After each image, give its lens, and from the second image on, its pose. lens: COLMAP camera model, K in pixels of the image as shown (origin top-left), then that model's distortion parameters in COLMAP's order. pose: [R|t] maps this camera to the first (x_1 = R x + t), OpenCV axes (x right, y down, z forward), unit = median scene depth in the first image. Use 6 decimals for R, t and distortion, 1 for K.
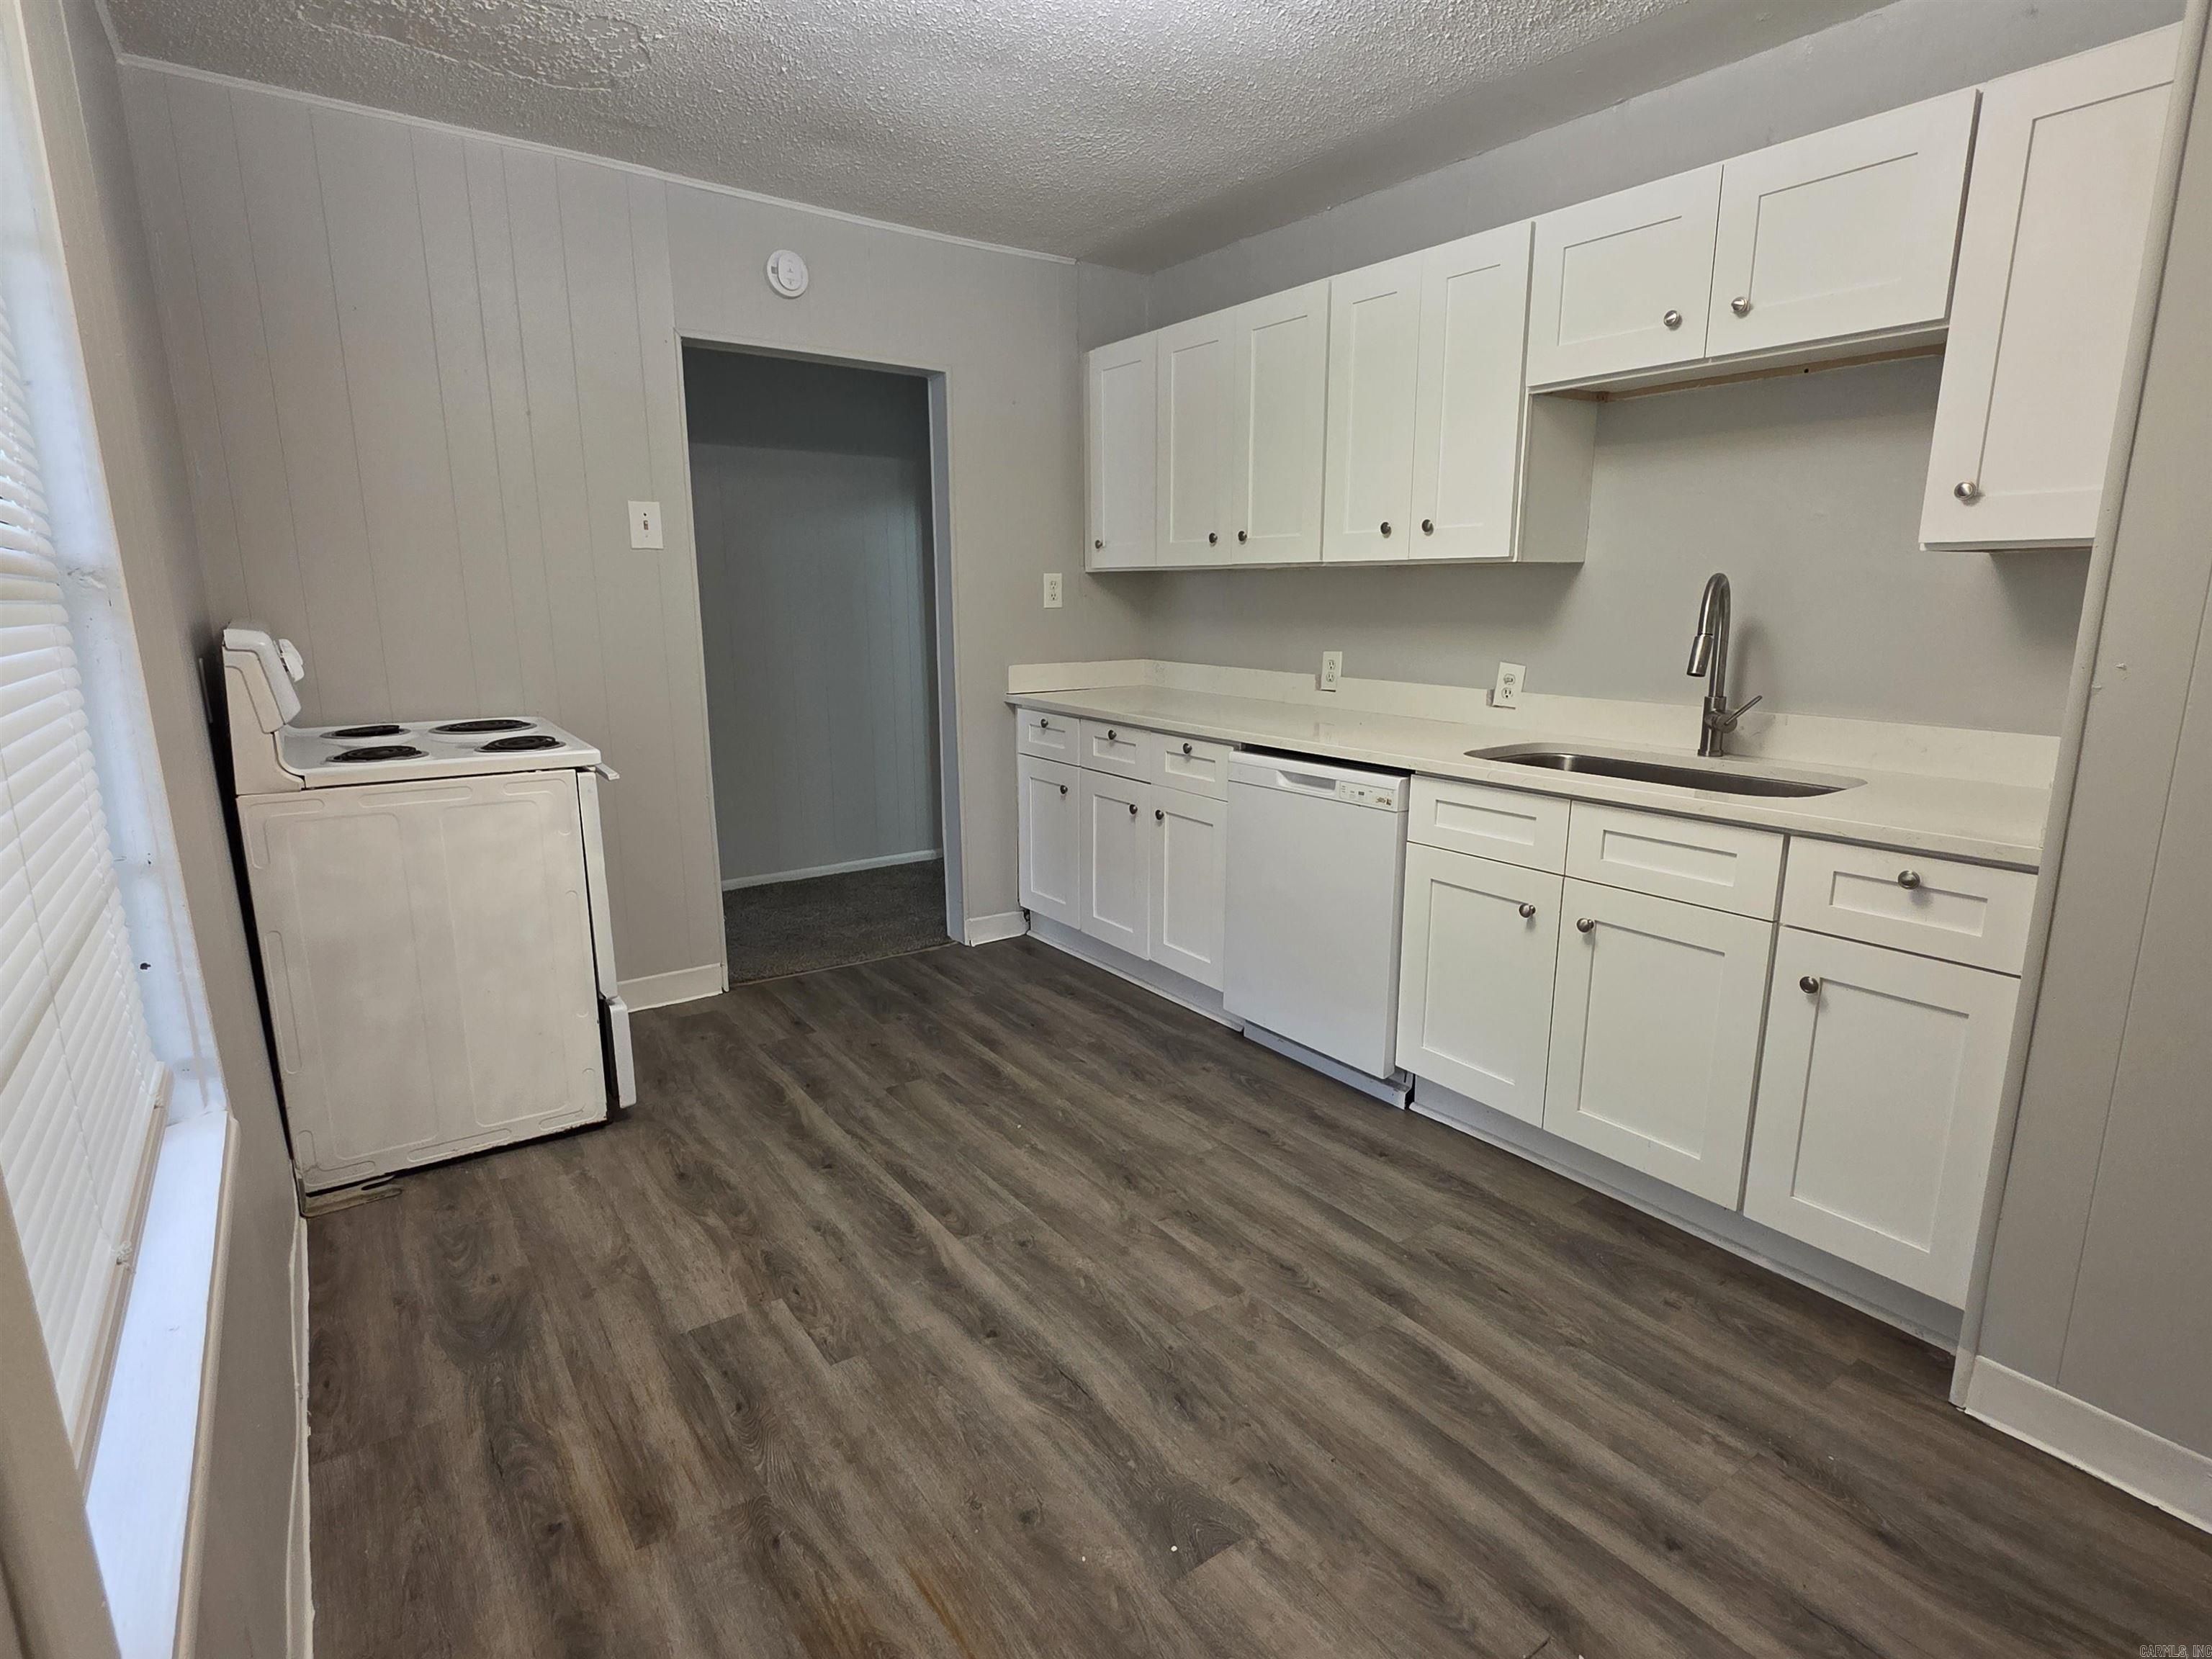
lens RADIAL K [[1124.7, 0, 1106.6], [0, 1124.7, 827.8], [0, 0, 1]] dist [-0.004206, -0.000387]
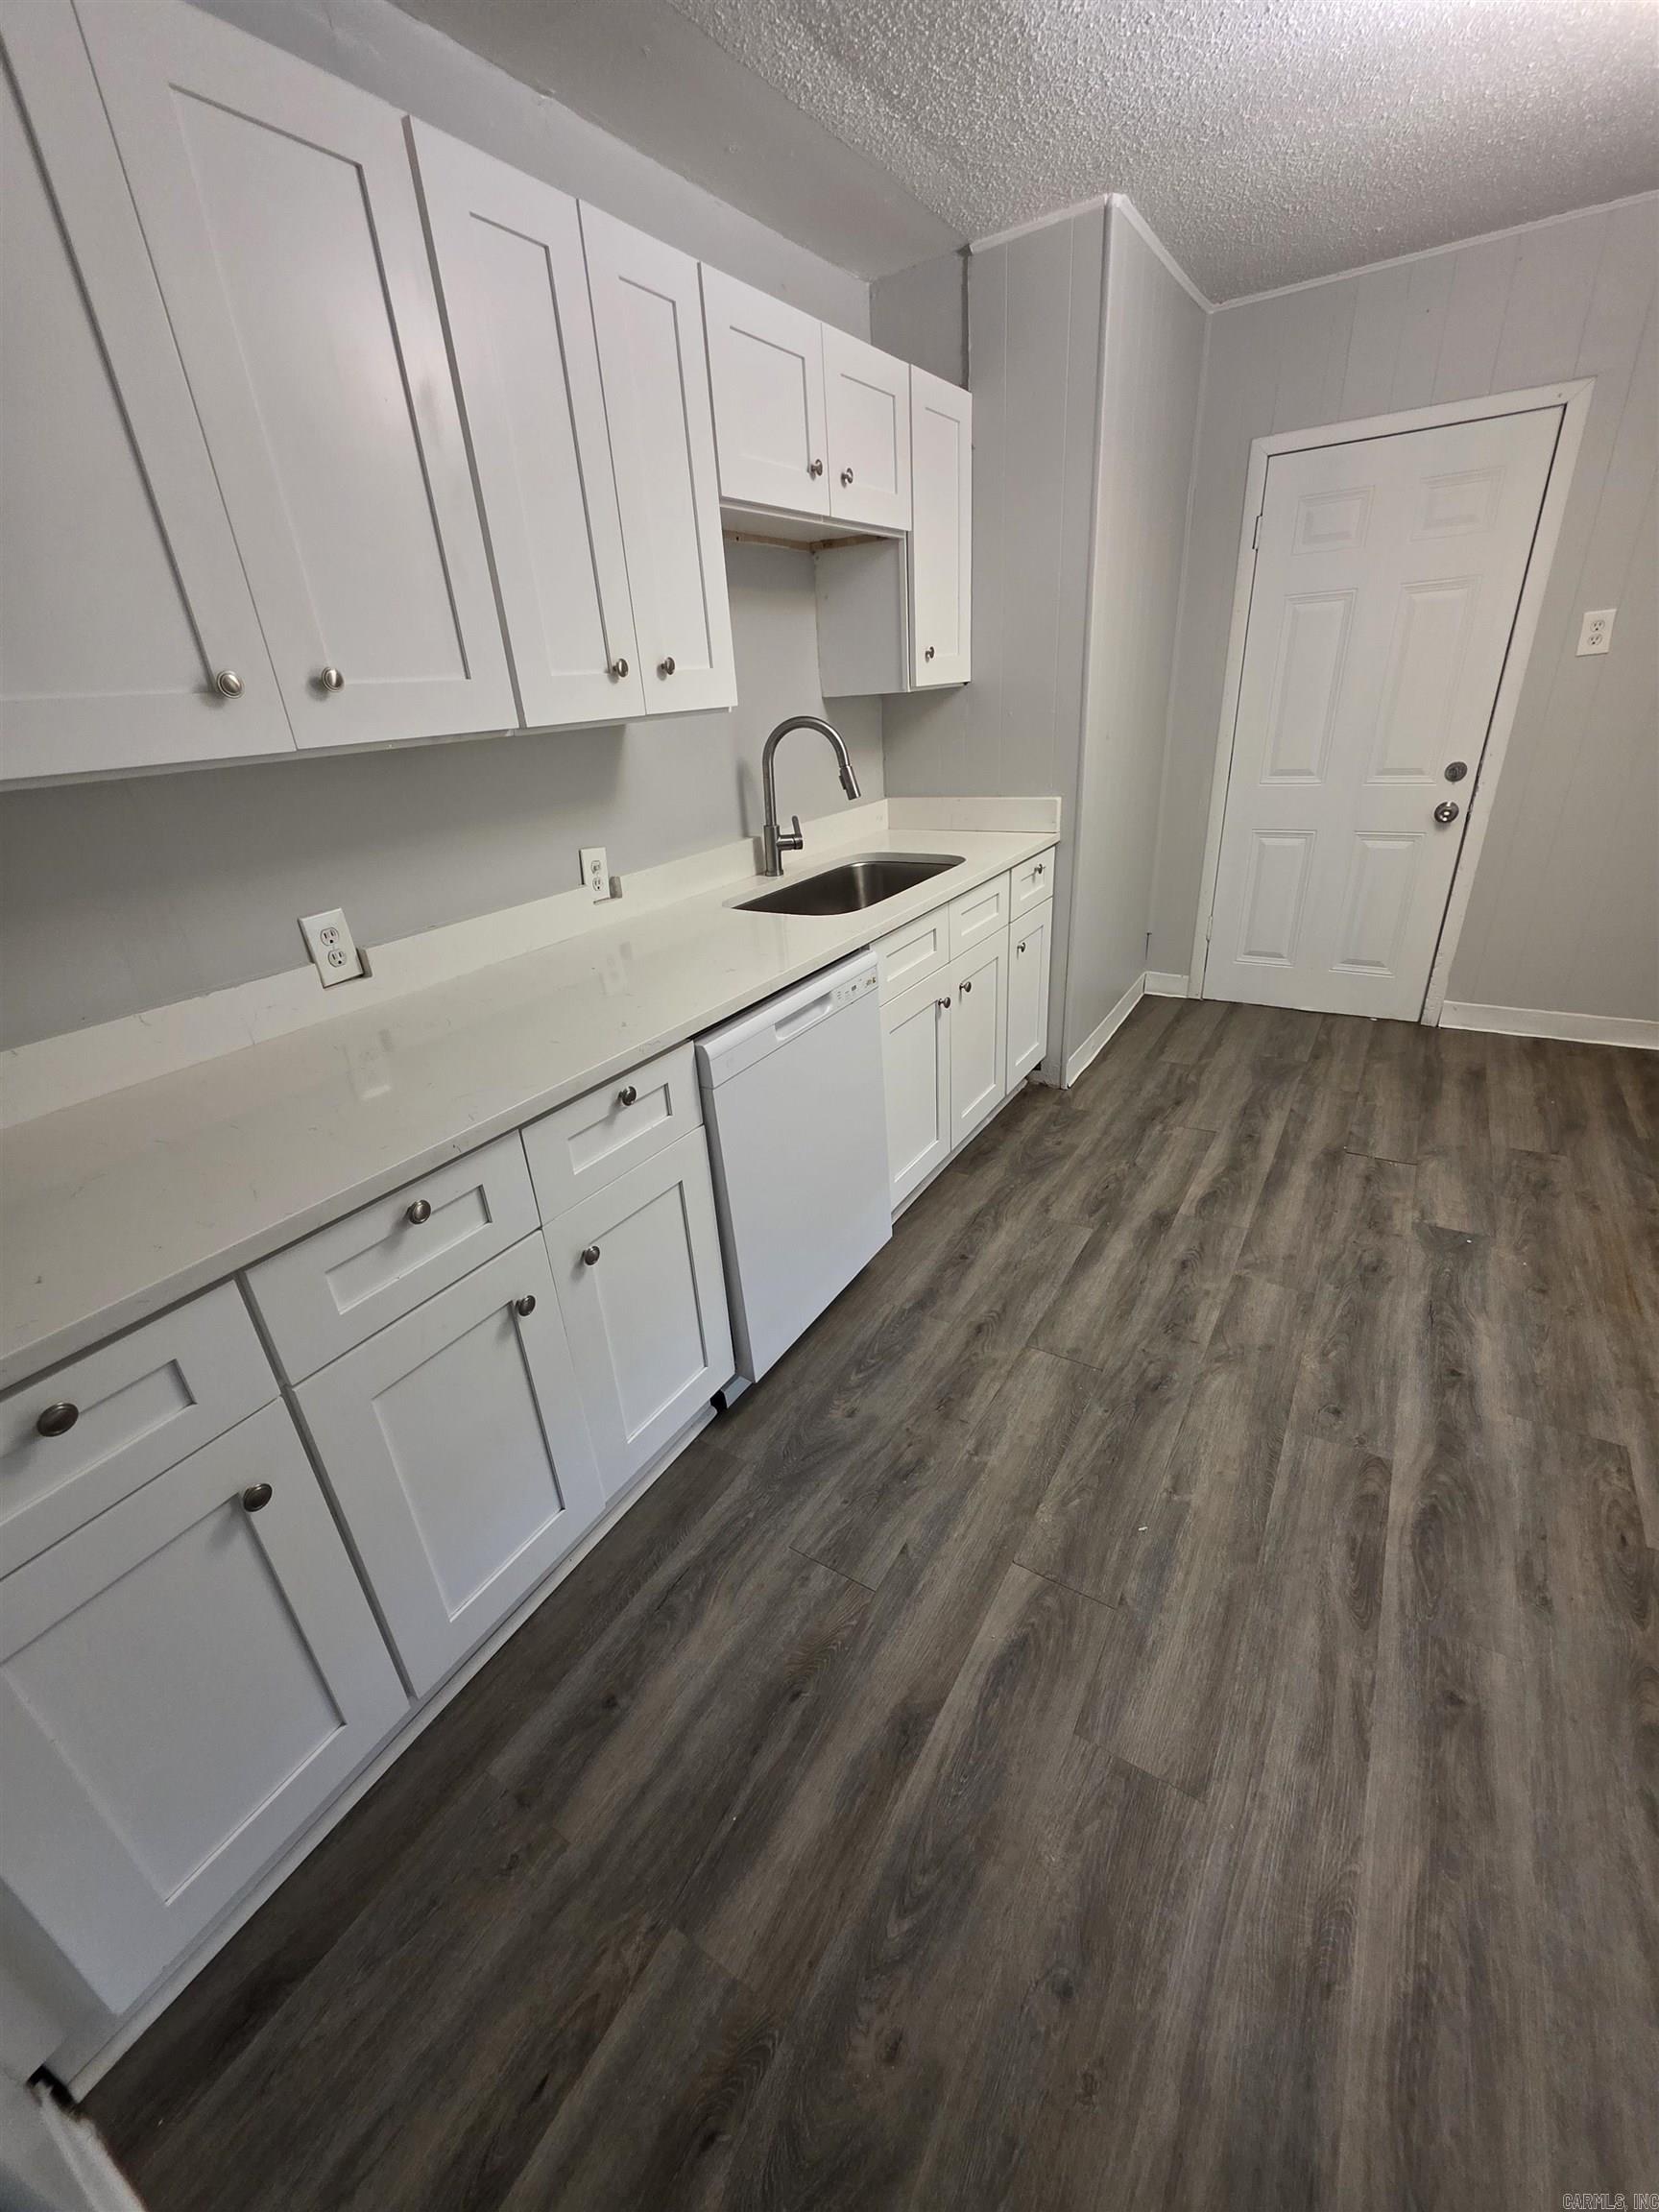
lens RADIAL K [[889.1, 0, 823.8], [0, 889.1, 1101.2], [0, 0, 1]] dist [0.000028, -0.000321]
pose [[-0.376442, -0.367893, 0.850262, -0.456723], [0.261944, 0.838059, 0.478585, -0.346232], [-0.888638, 0.402880, -0.219113, 1.417133]]
